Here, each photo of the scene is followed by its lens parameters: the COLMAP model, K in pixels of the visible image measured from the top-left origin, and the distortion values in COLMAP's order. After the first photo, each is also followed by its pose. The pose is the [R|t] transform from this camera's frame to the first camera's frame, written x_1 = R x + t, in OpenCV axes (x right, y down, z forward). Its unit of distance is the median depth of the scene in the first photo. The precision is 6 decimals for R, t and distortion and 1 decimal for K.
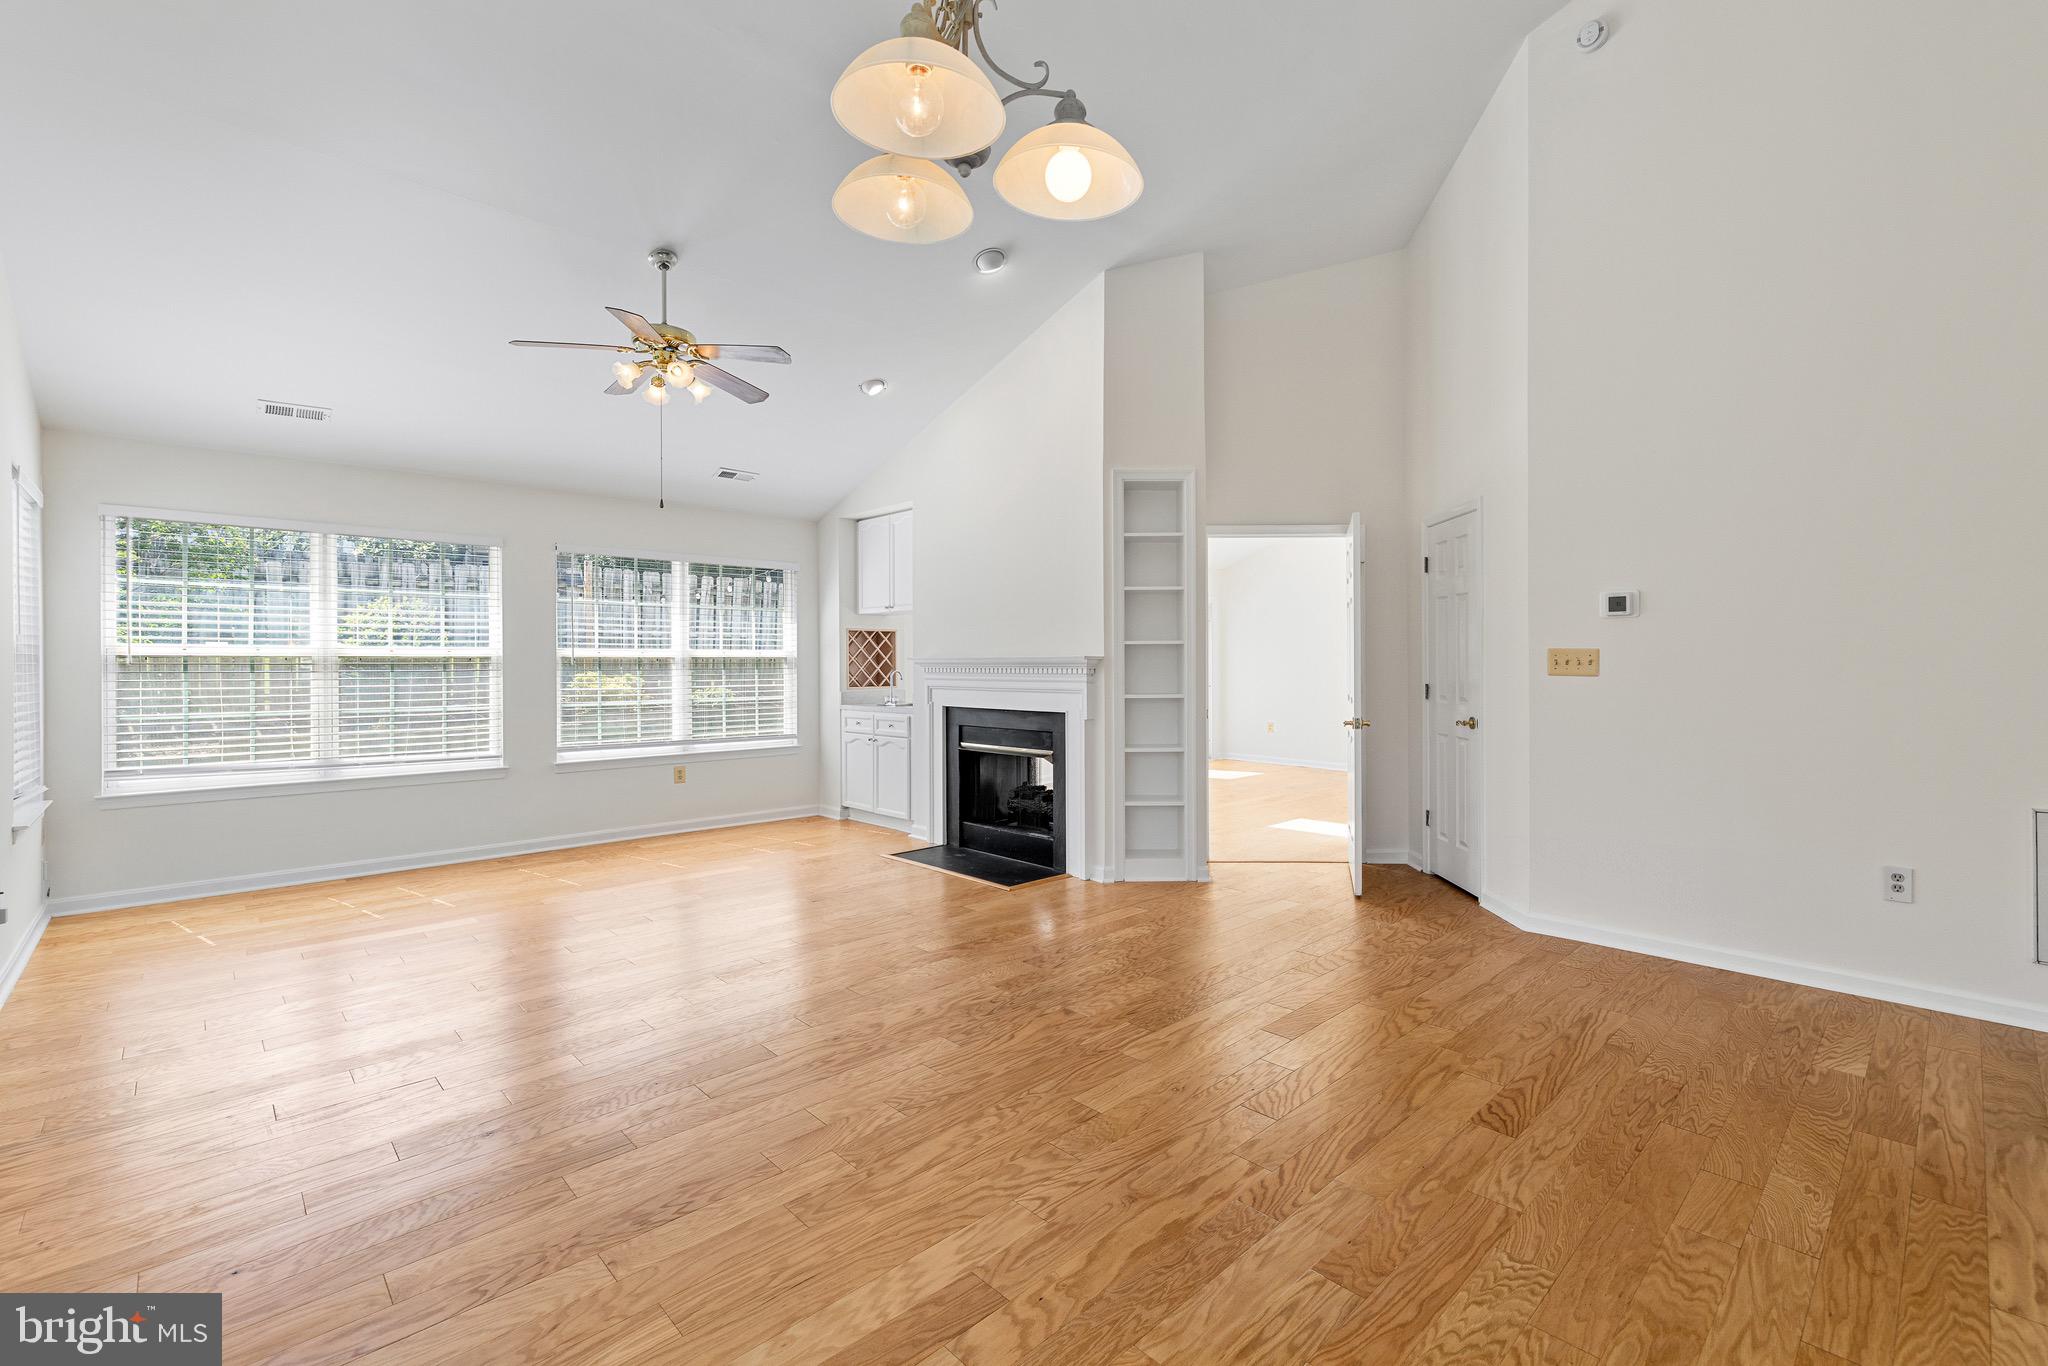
lens RADIAL K [[890.4, 0, 1033.8], [0, 890.4, 671.2], [0, 0, 1]] dist [-0.000670, 0.000419]
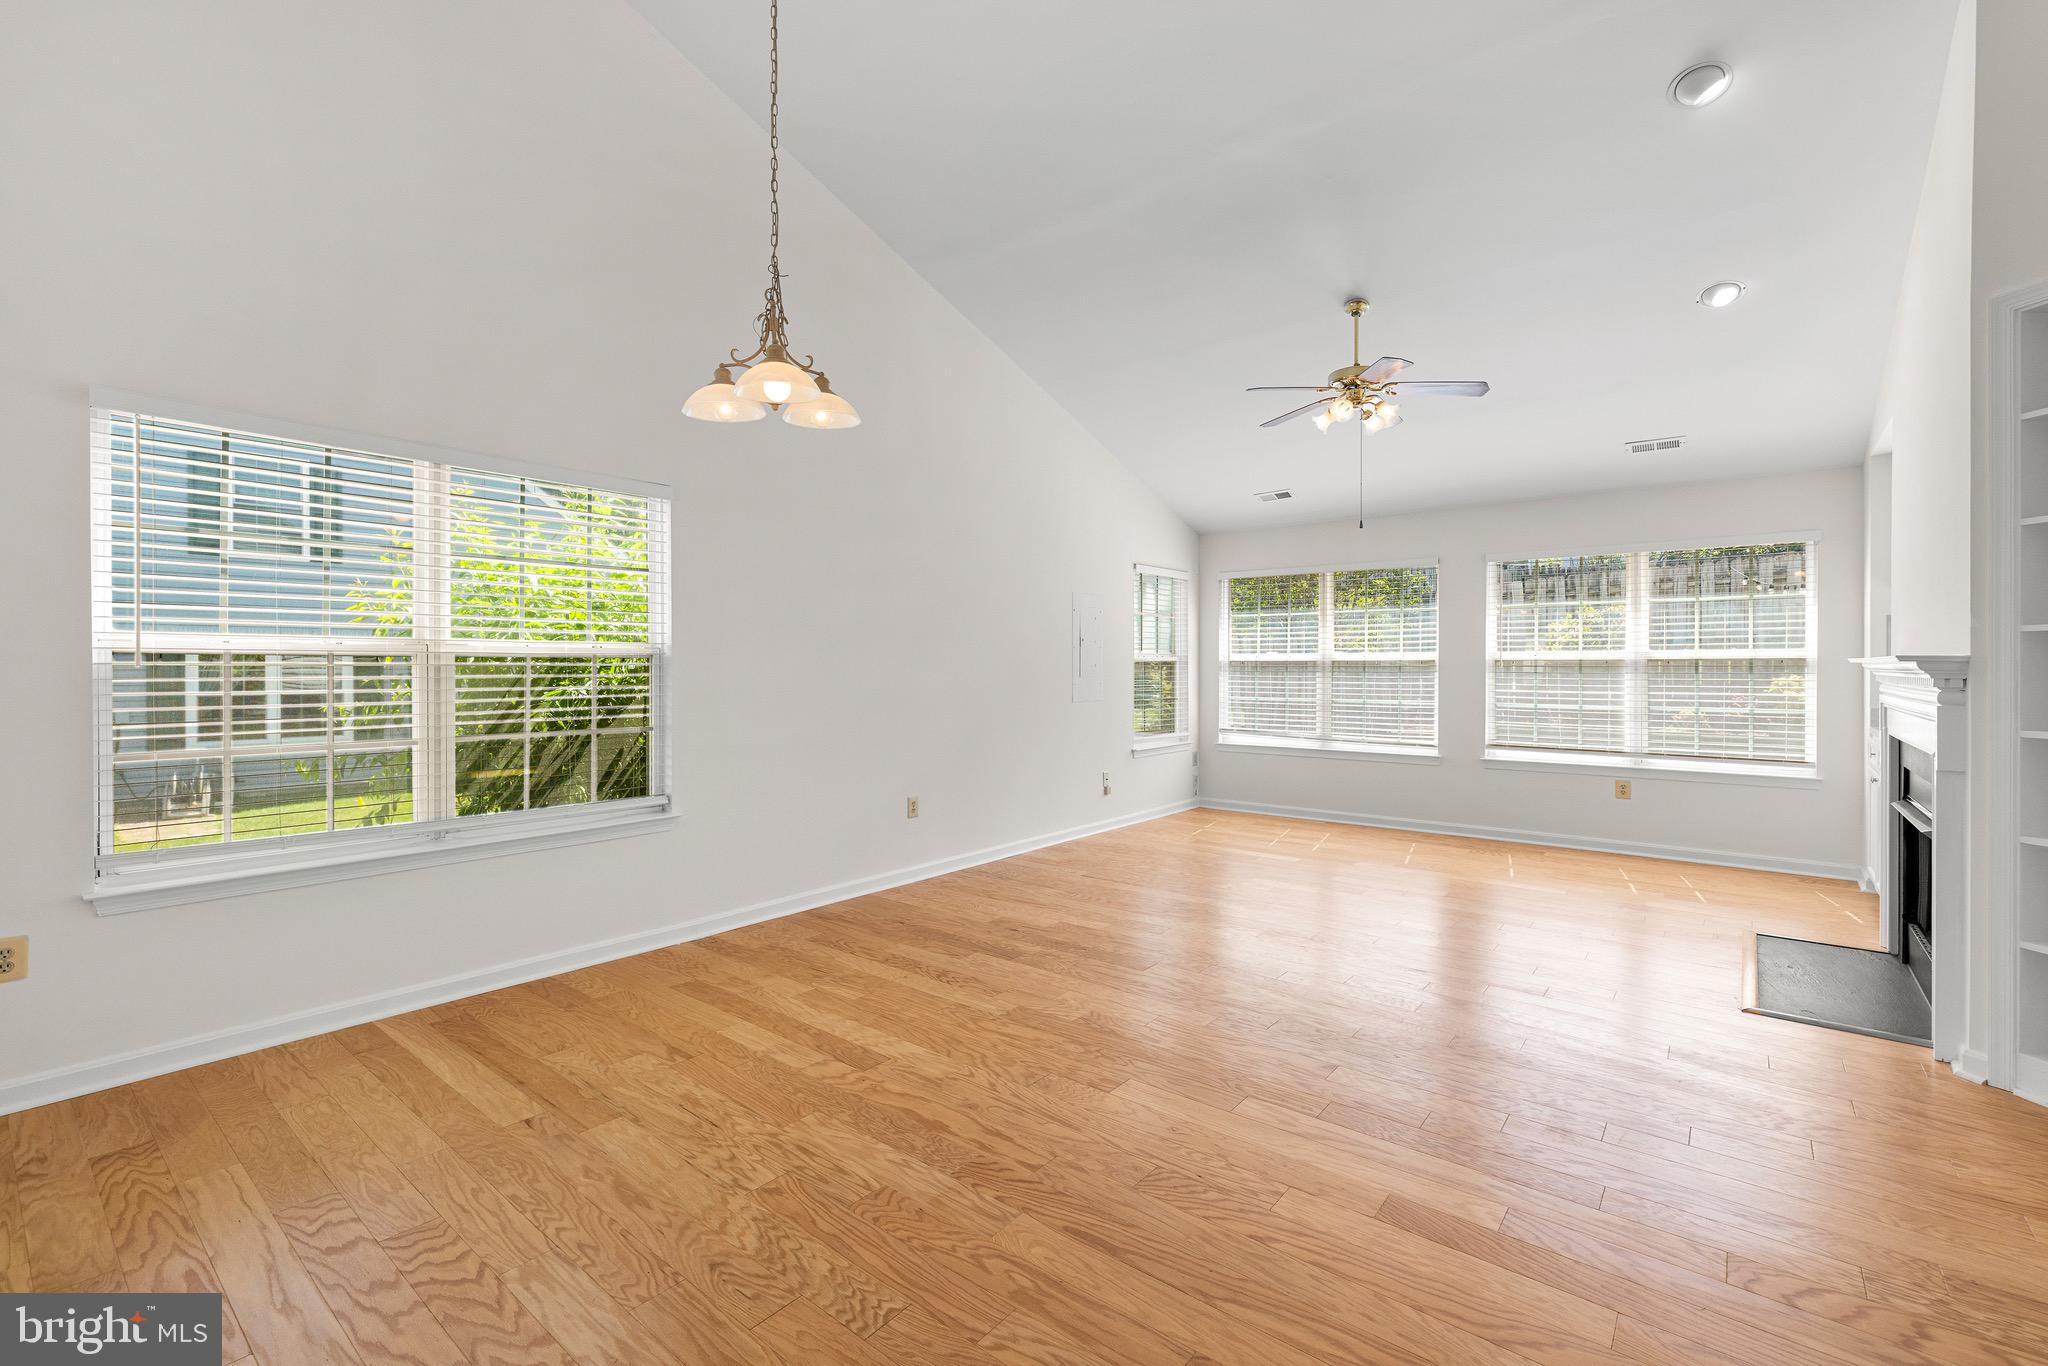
lens RADIAL K [[890.4, 0, 1034.2], [0, 890.4, 673.2], [0, 0, 1]] dist [-0.000670, 0.000419]
pose [[0.128789, 0.010267, -0.991619, 0.875468], [-0.008952, 0.999918, 0.009190, -0.009591], [0.991632, 0.007694, 0.128870, 0.607647]]
